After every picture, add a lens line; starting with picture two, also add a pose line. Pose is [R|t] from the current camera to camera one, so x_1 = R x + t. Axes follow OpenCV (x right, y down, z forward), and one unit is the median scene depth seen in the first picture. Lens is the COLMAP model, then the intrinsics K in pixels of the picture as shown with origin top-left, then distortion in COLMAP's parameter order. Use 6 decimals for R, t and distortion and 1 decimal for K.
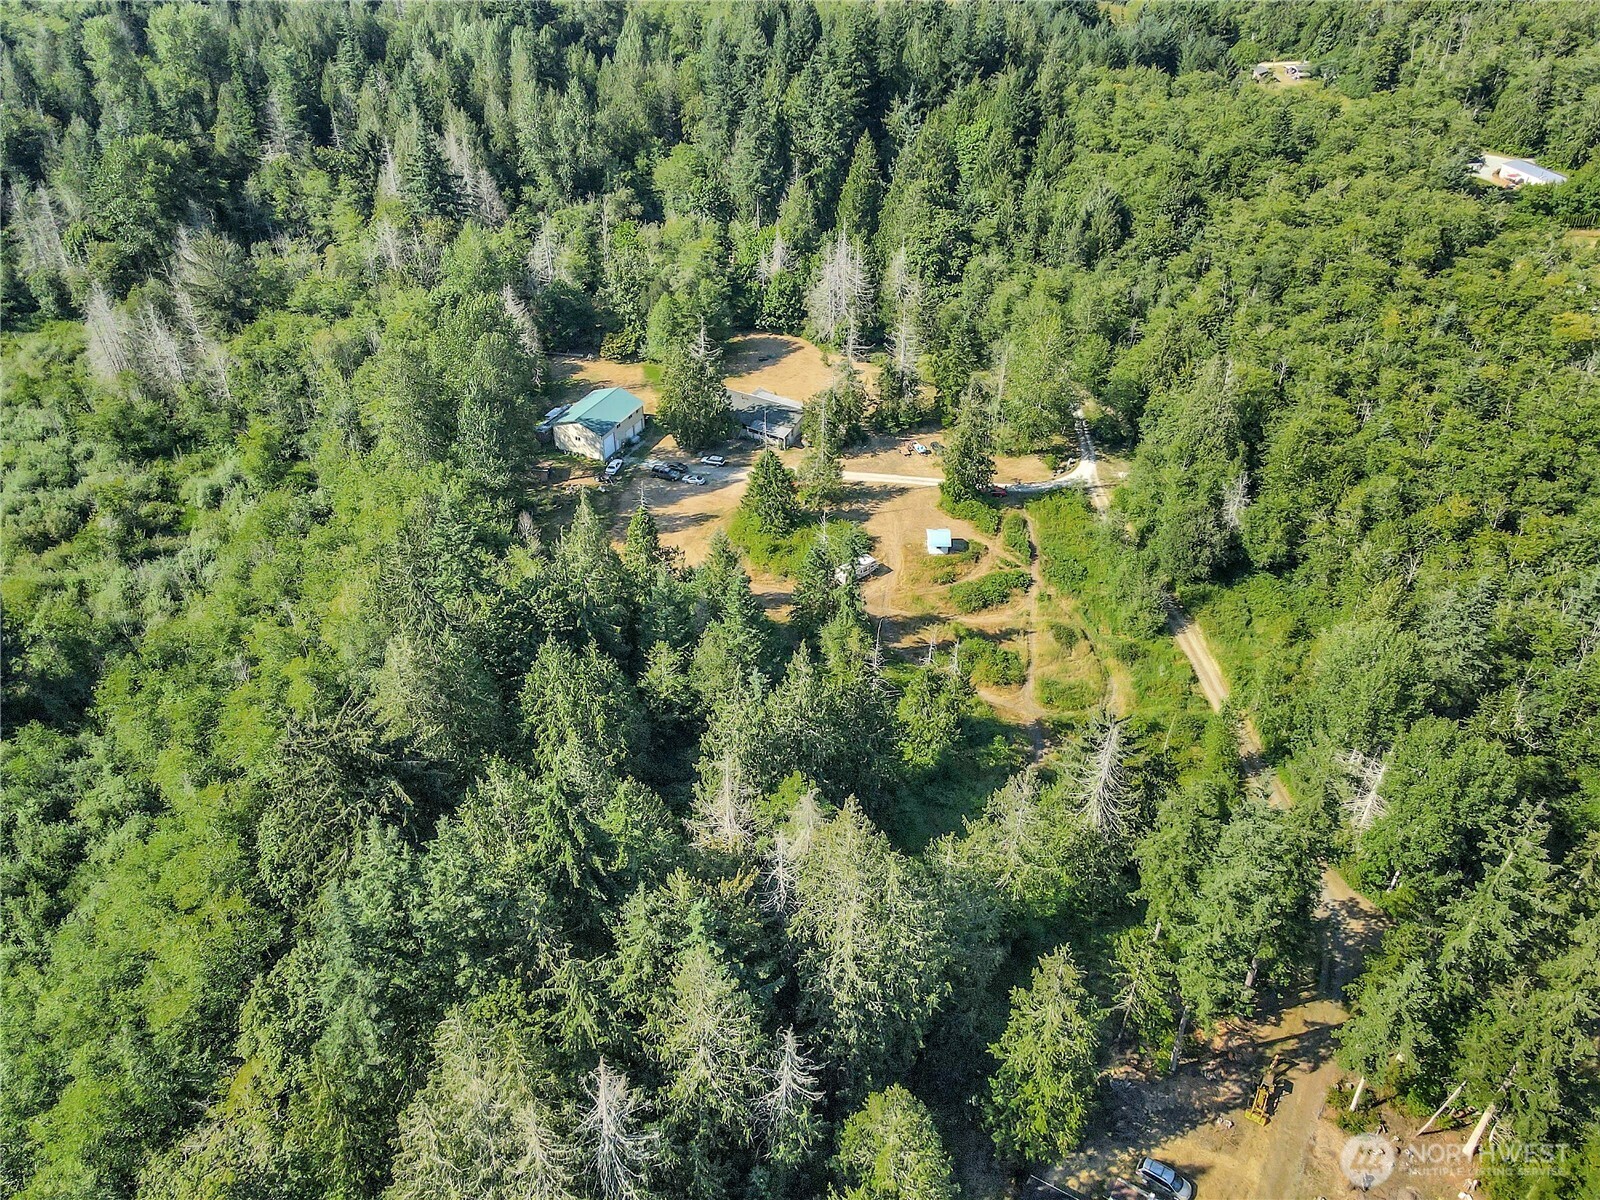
lens RADIAL K [[1120.5, 0, 798.0], [0, 1120.5, 594.3], [0, 0, 1]] dist [0.002032, 0.007142]
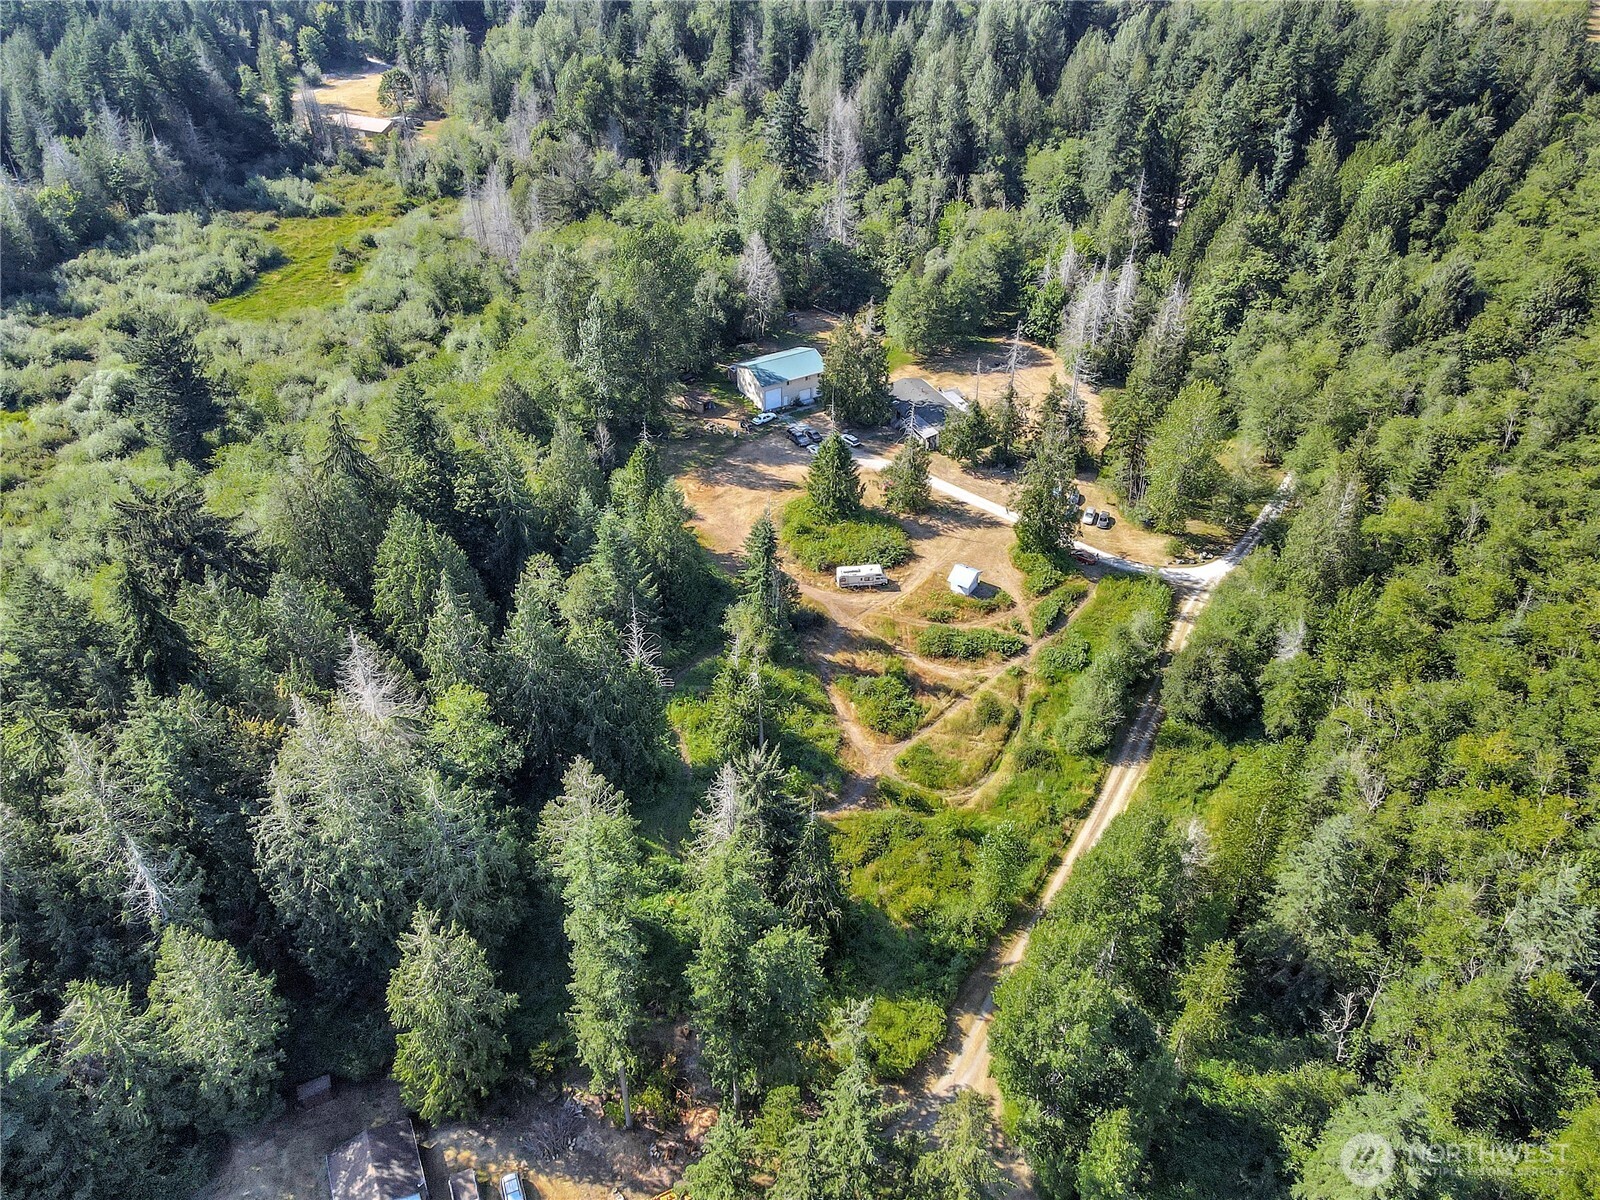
lens RADIAL K [[1120.5, 0, 797.6], [0, 1120.5, 606.4], [0, 0, 1]] dist [0.002032, 0.007142]
pose [[0.831099, 0.340784, -0.439478, 0.390888], [-0.333494, 0.937798, 0.096524, -0.064598], [0.445035, 0.066343, 0.893052, 0.110670]]
